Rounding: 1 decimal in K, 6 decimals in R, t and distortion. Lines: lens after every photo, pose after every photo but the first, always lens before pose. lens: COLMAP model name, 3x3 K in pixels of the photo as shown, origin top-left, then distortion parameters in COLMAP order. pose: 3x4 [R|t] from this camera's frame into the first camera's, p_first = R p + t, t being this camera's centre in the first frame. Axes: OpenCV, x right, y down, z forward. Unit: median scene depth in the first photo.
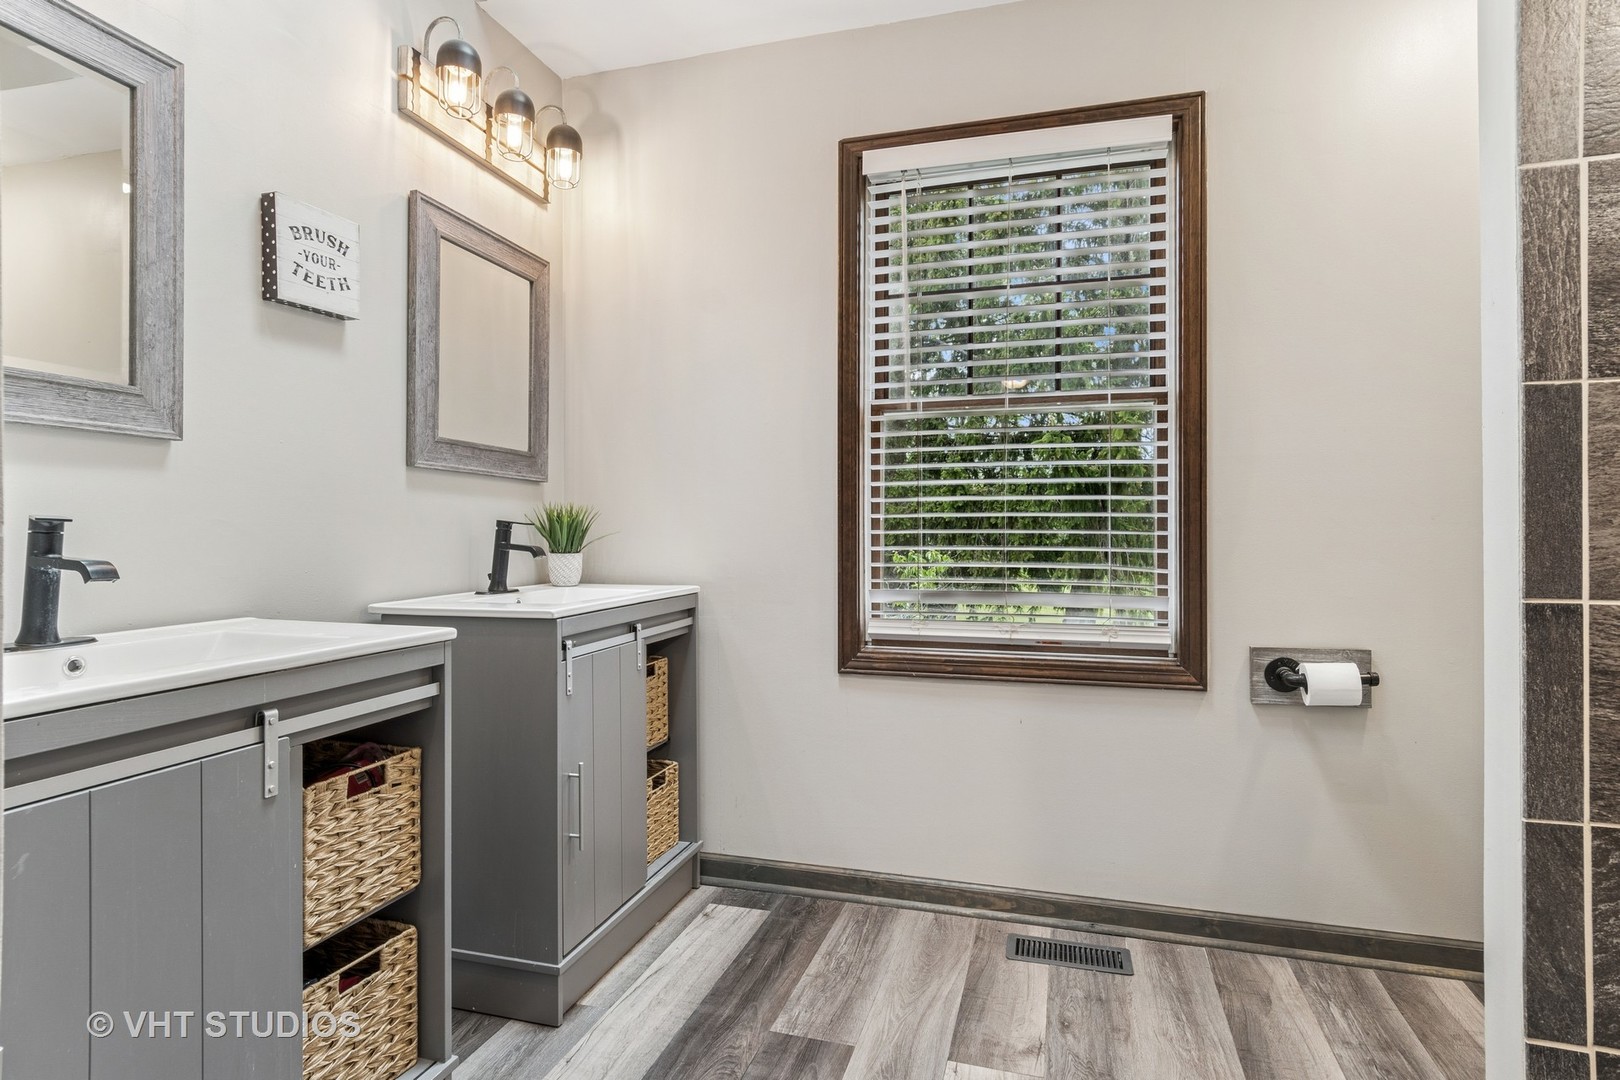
lens RADIAL K [[781.7, 0, 810.0], [0, 781.7, 540.0], [0, 0, 1]] dist [0.000435, 0.000073]
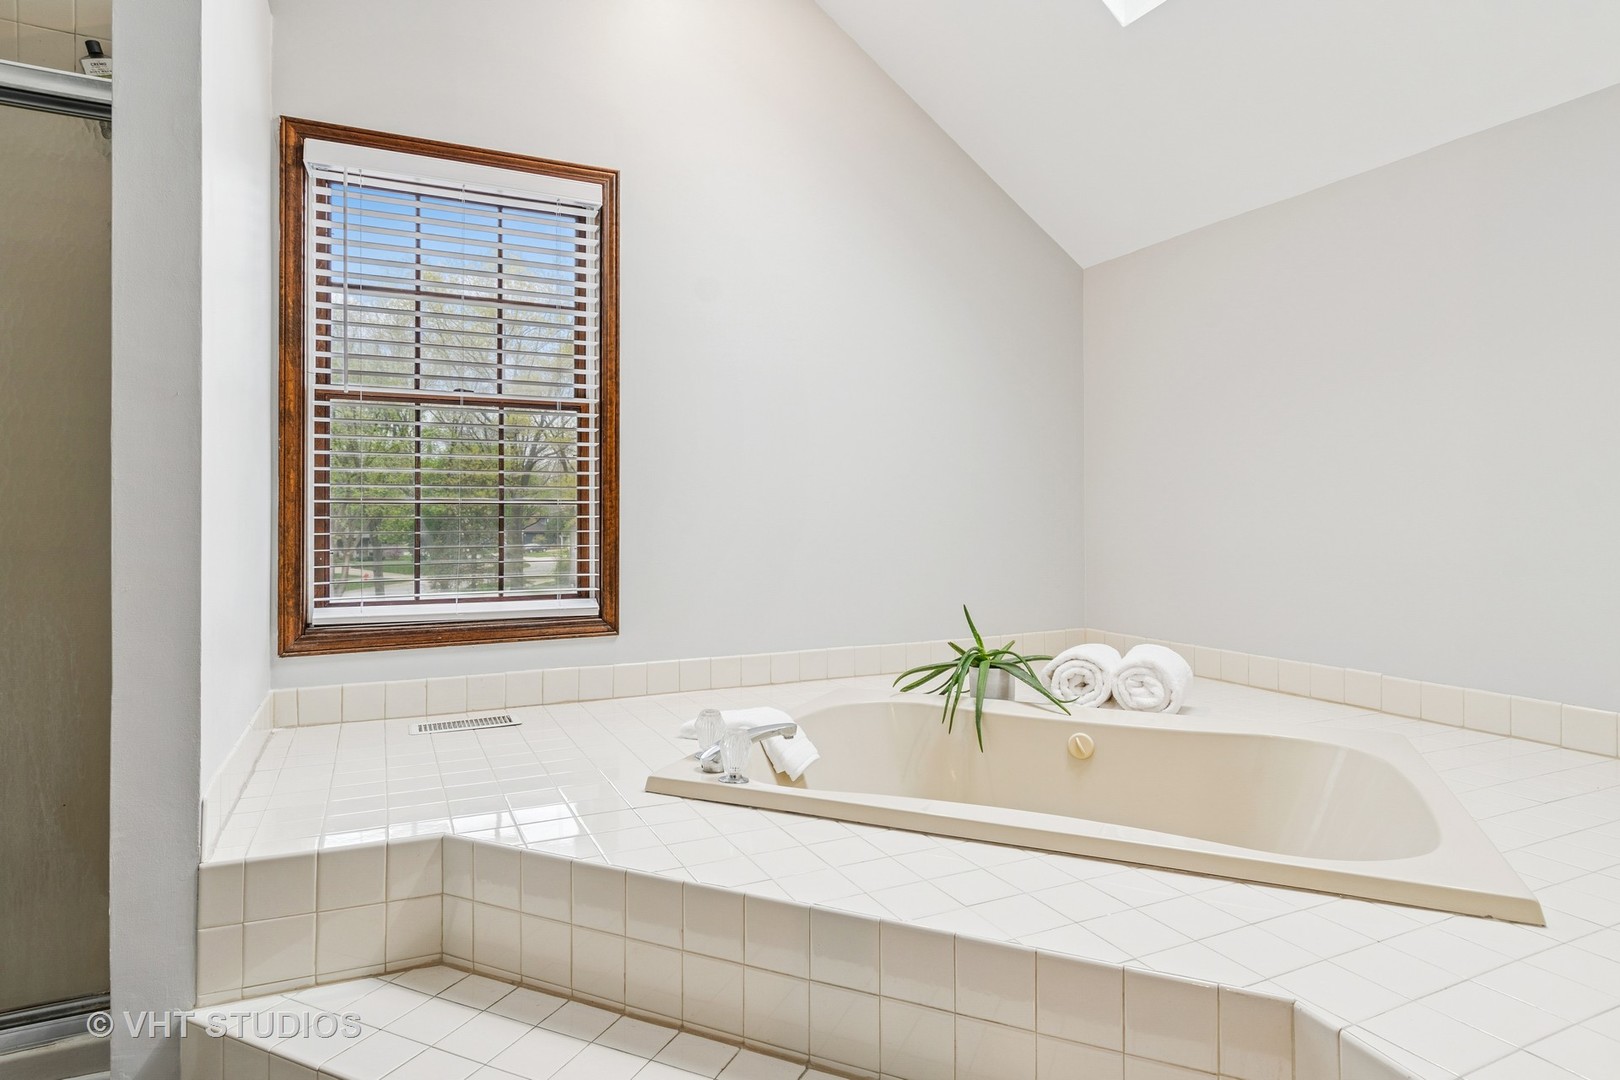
lens RADIAL K [[834.6, 0, 808.2], [0, 834.6, 515.6], [0, 0, 1]] dist [0.000317, 0.000037]
pose [[0.773614, 0.006909, 0.633619, -0.107951], [-0.001939, 0.999962, -0.008536, -0.000452], [-0.633654, 0.005375, 0.773598, -0.239925]]
